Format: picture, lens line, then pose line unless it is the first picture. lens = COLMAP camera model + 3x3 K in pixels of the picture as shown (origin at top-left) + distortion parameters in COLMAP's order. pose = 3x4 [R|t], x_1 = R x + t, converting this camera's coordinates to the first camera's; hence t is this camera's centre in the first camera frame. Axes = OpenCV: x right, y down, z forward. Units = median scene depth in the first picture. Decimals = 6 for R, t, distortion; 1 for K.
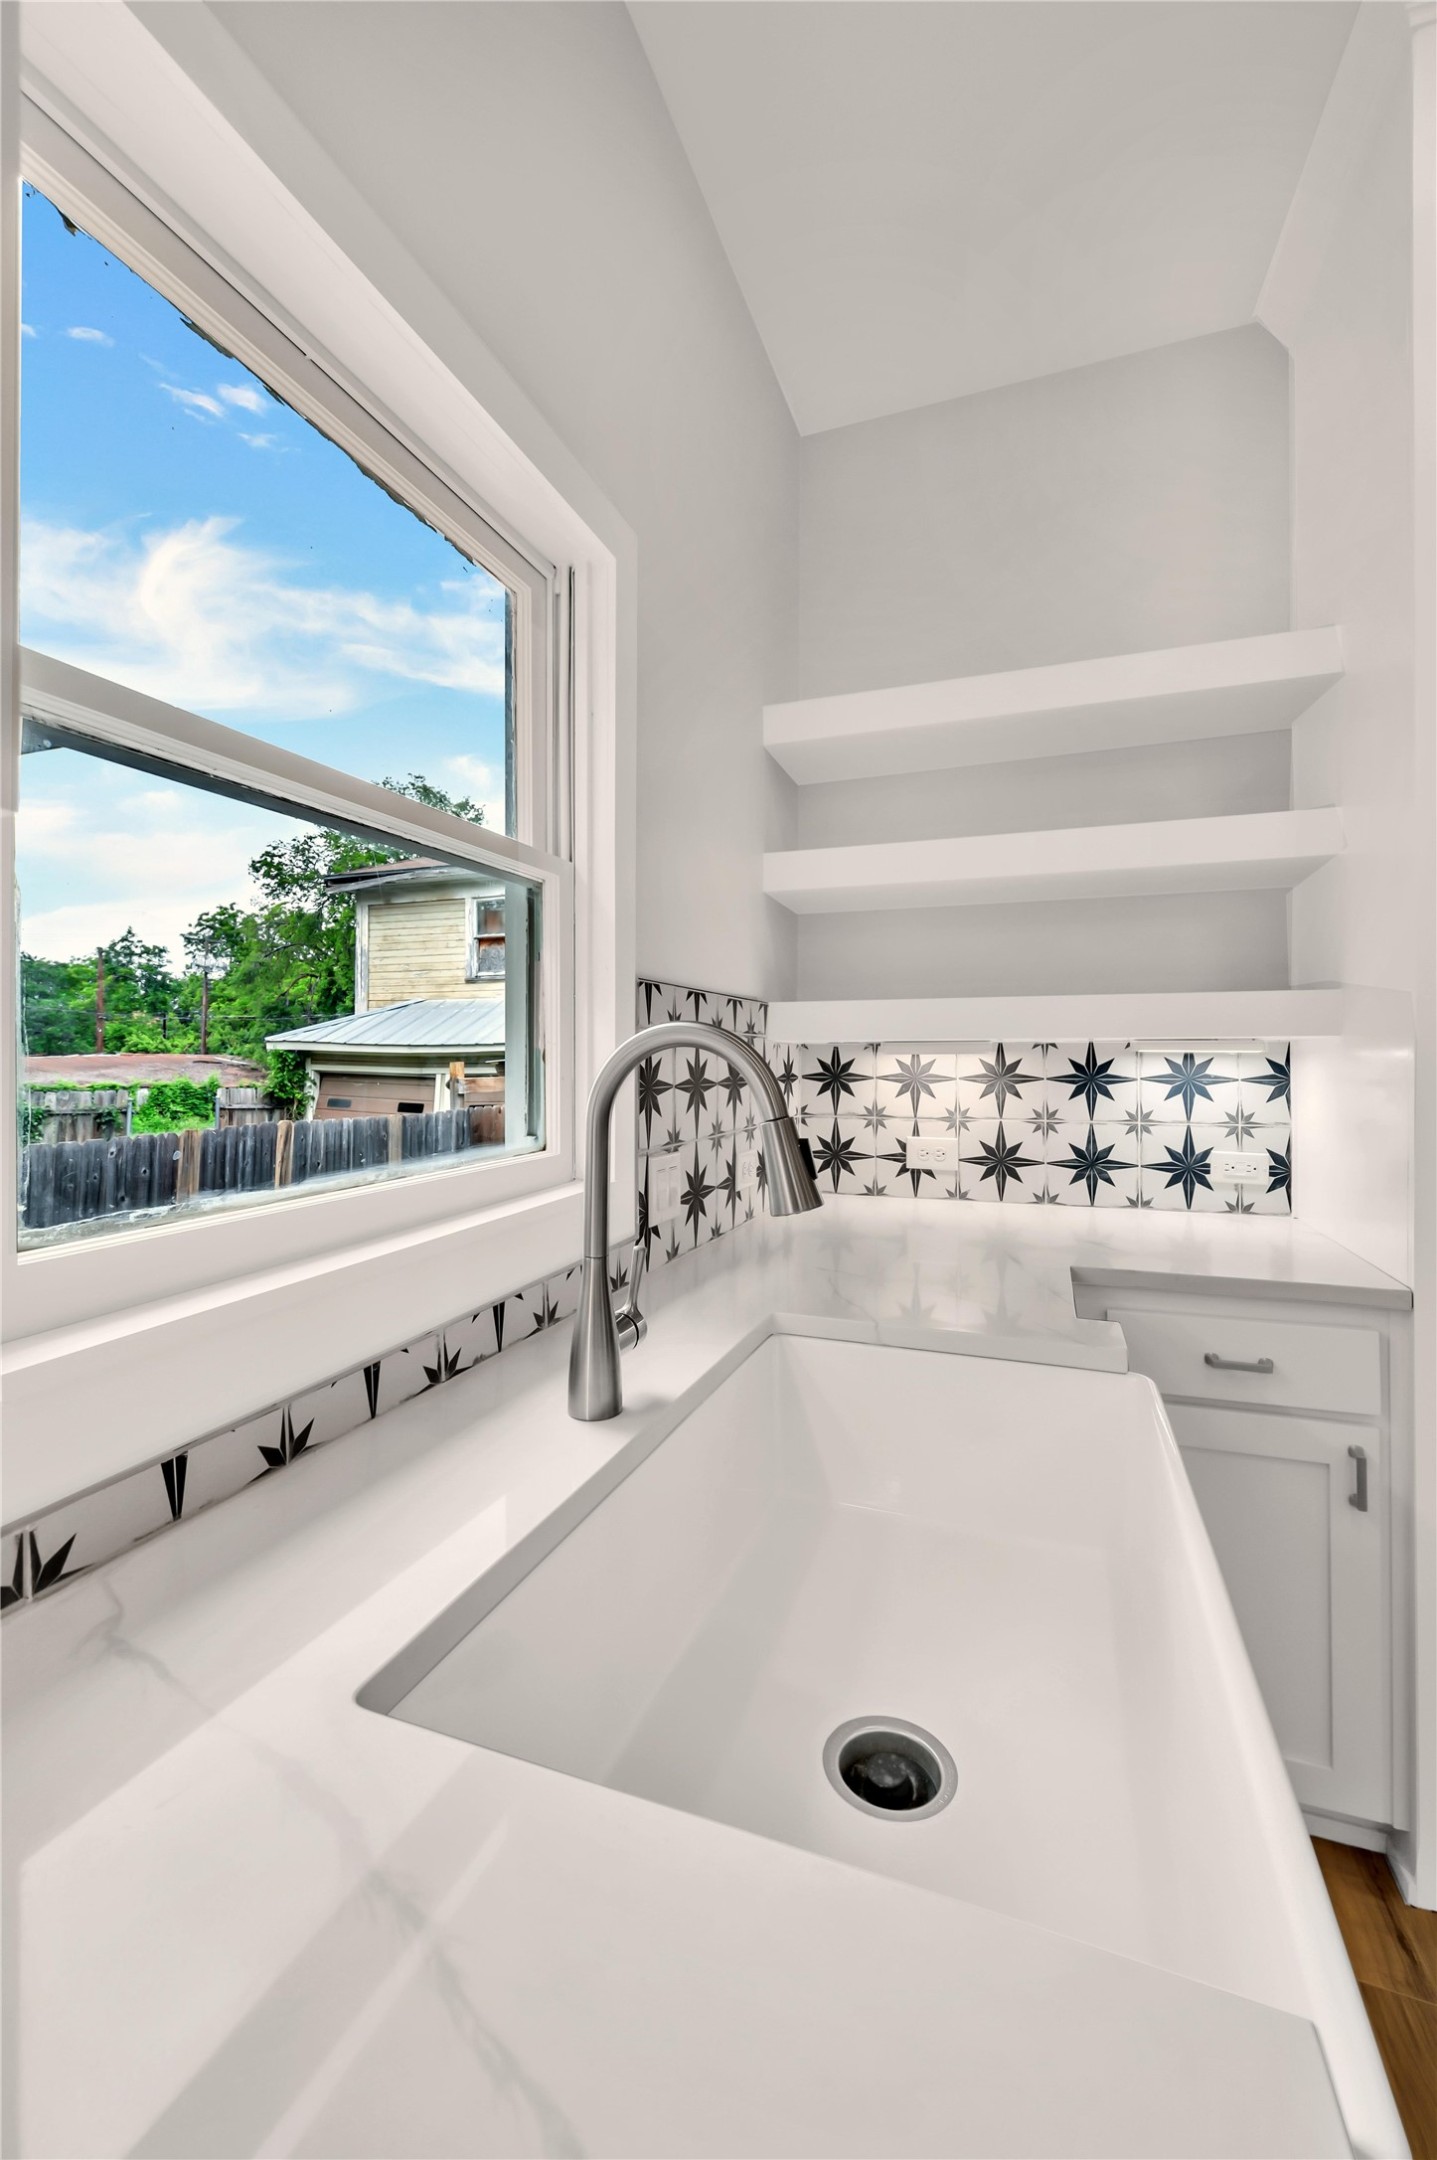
lens RADIAL K [[866.9, 0, 733.5], [0, 866.9, 1067.6], [0, 0, 1]] dist [0.000357, 0.000012]
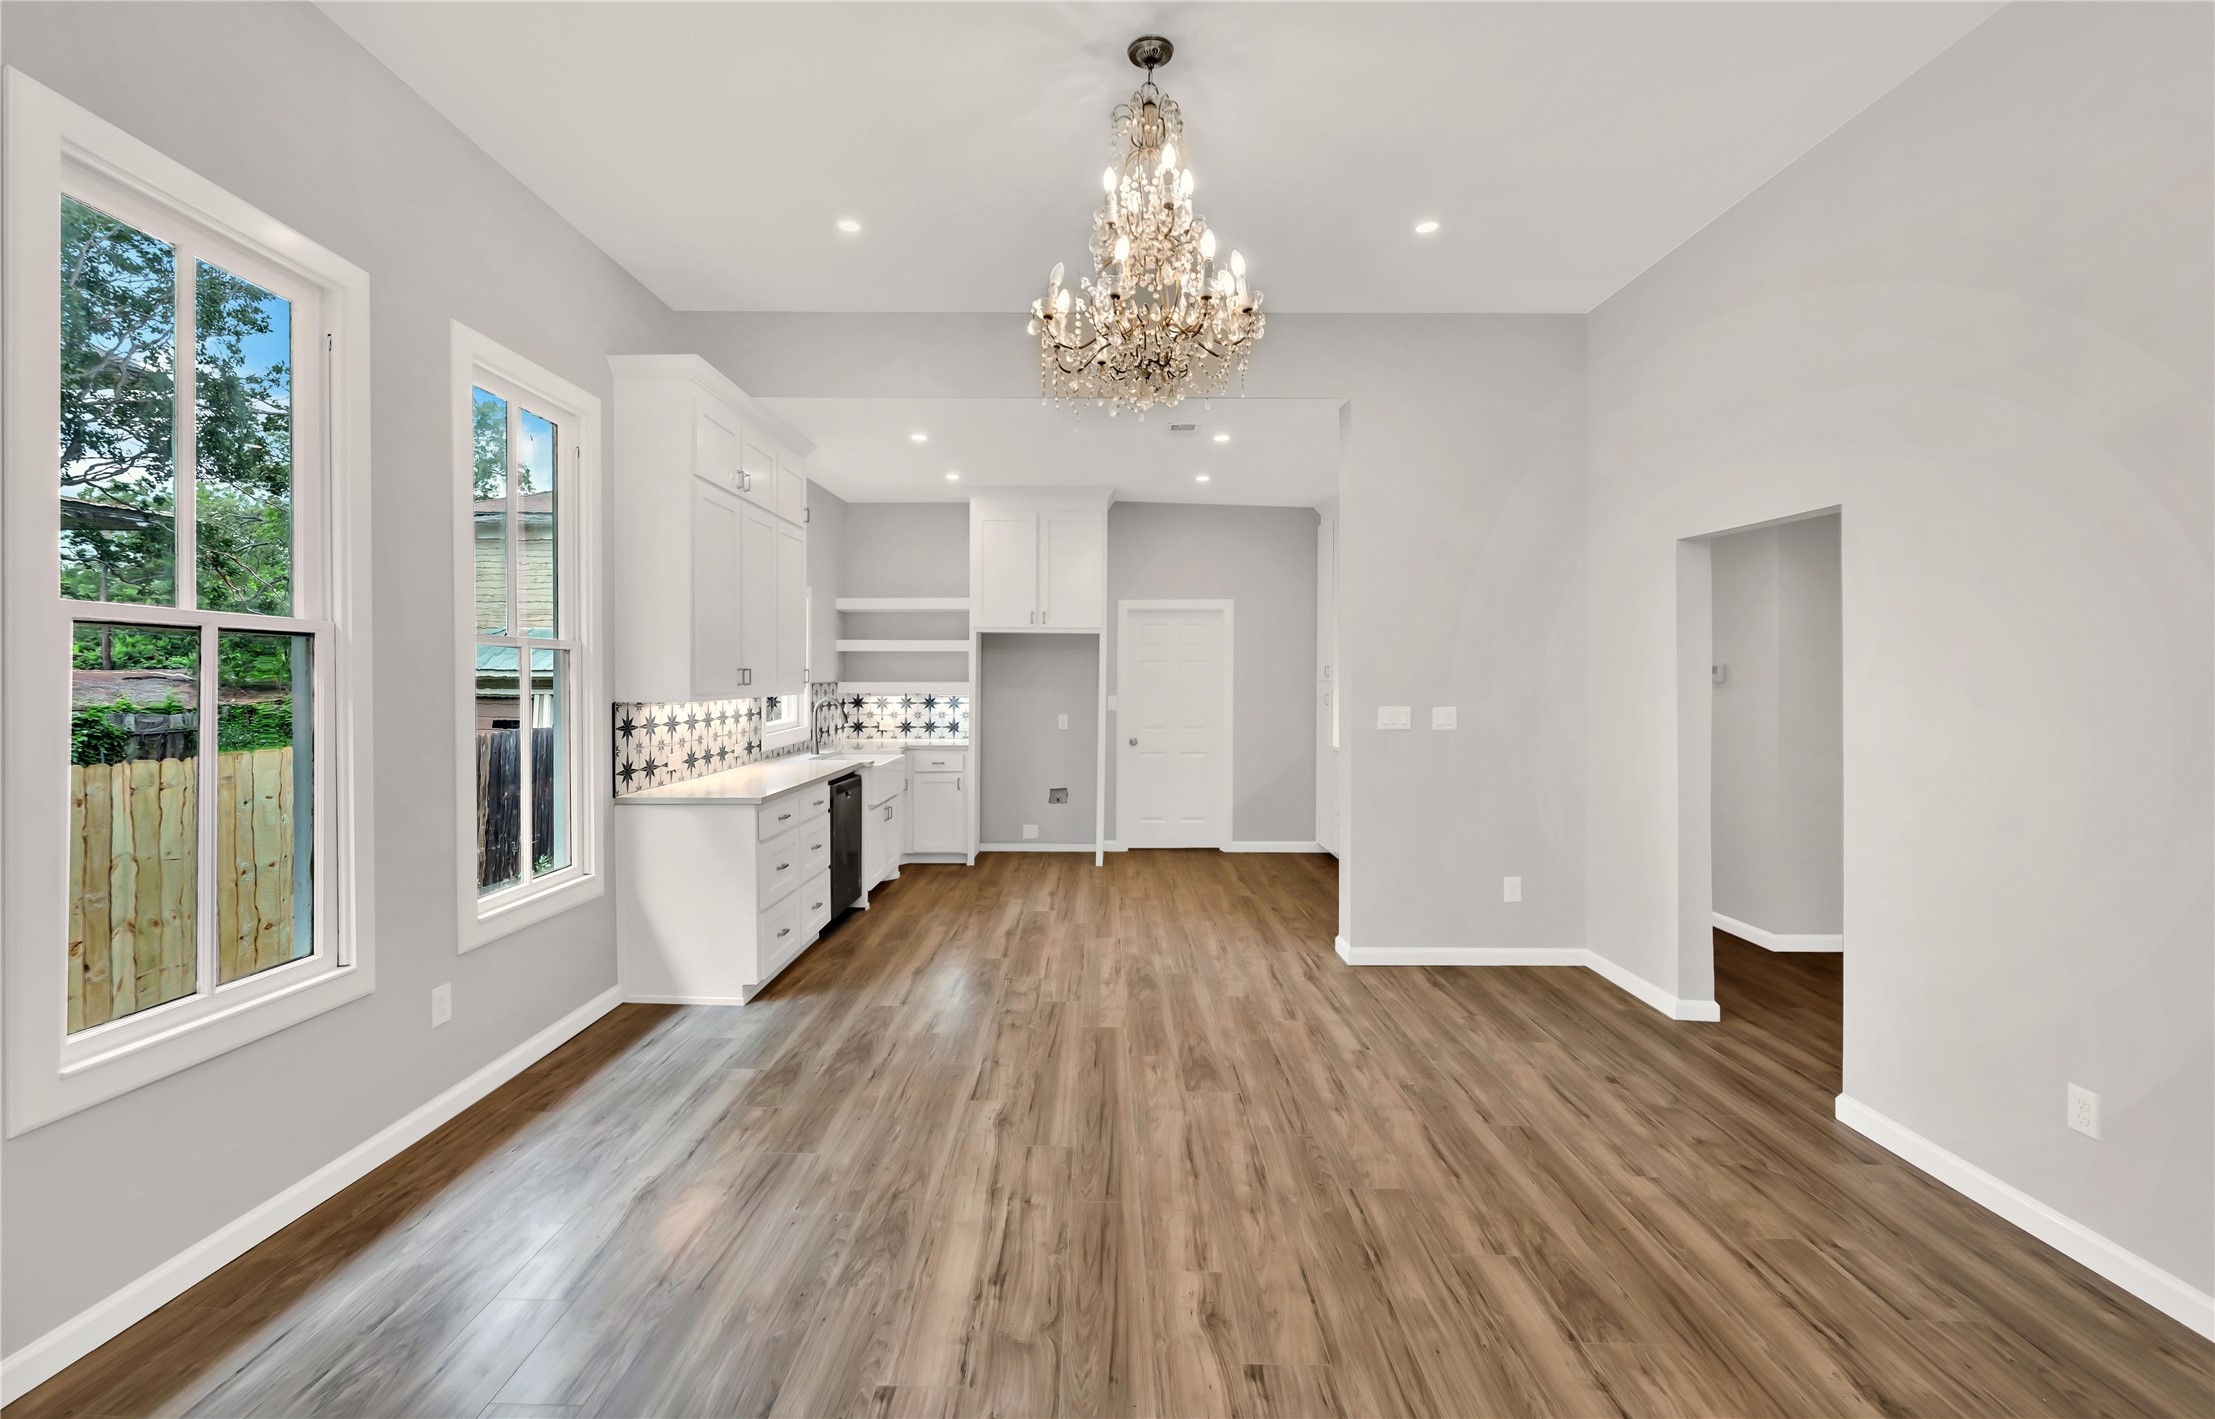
lens RADIAL K [[909.3, 0, 1069.9], [0, 909.3, 682.2], [0, 0, 1]] dist [0.002621, 0.000281]
pose [[0.951470, -0.002759, 0.307730, -0.189967], [0.002185, 0.999995, 0.002210, -0.078532], [-0.307735, -0.001430, 0.951471, -2.687142]]
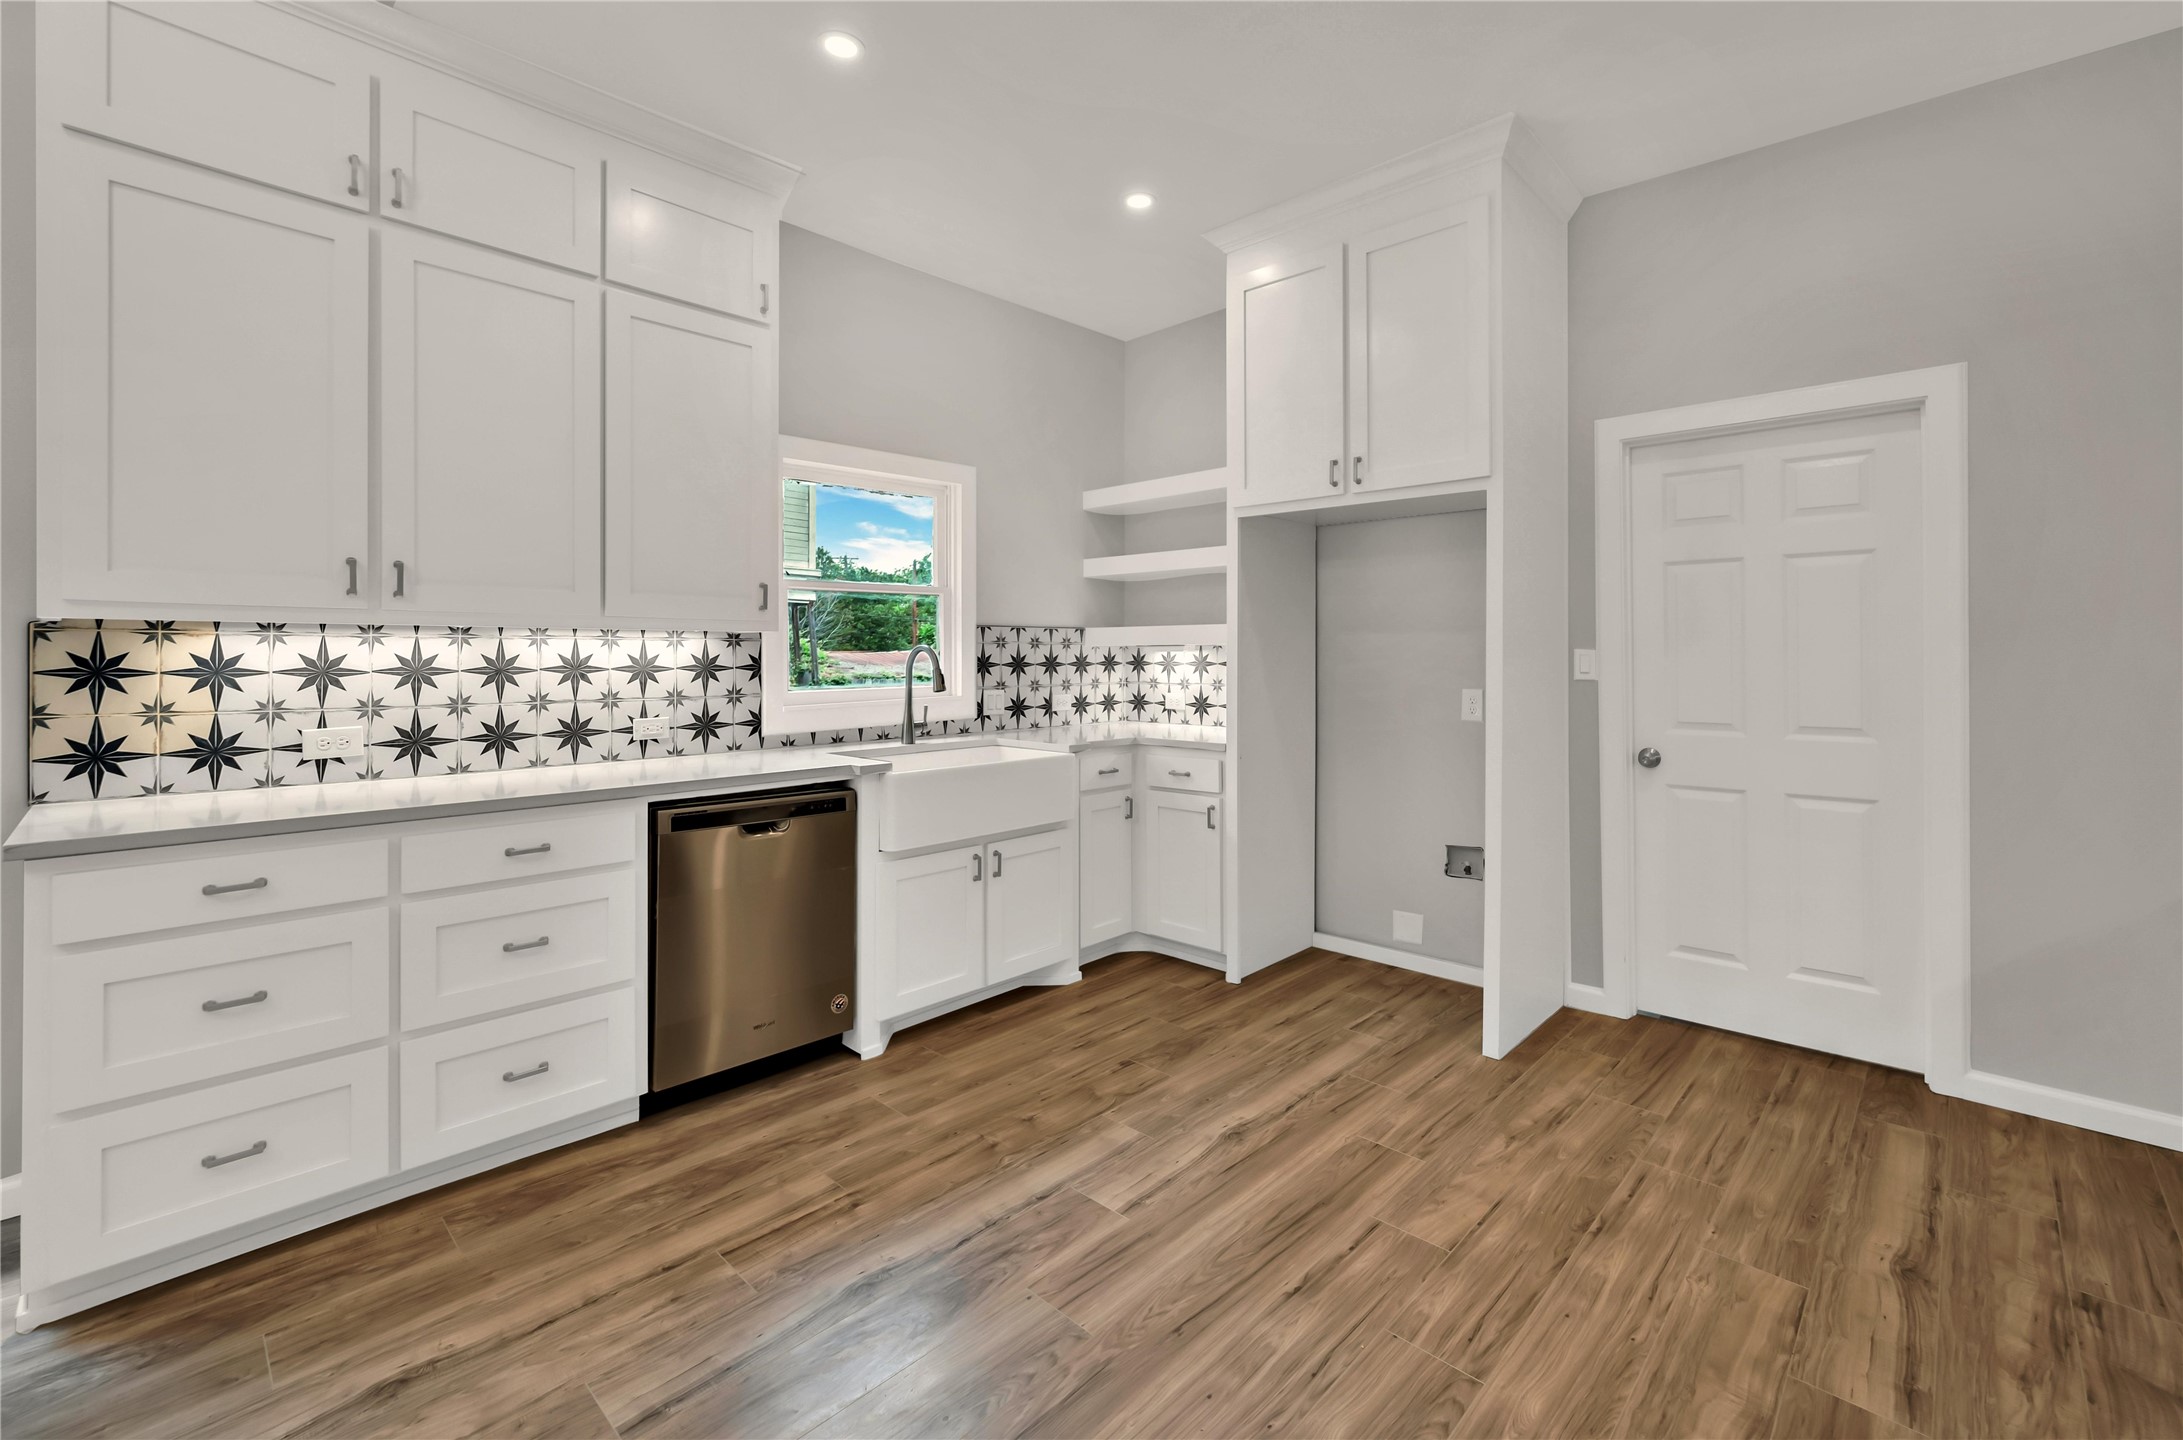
lens RADIAL K [[913.4, 0, 1143.4], [0, 913.4, 655.3], [0, 0, 1]] dist [-0.006810, 0.000011]
pose [[0.924651, -0.001836, -0.380811, 0.992662], [-0.001236, 0.999969, -0.007823, 0.010278], [0.380814, 0.007705, 0.924620, -1.002708]]
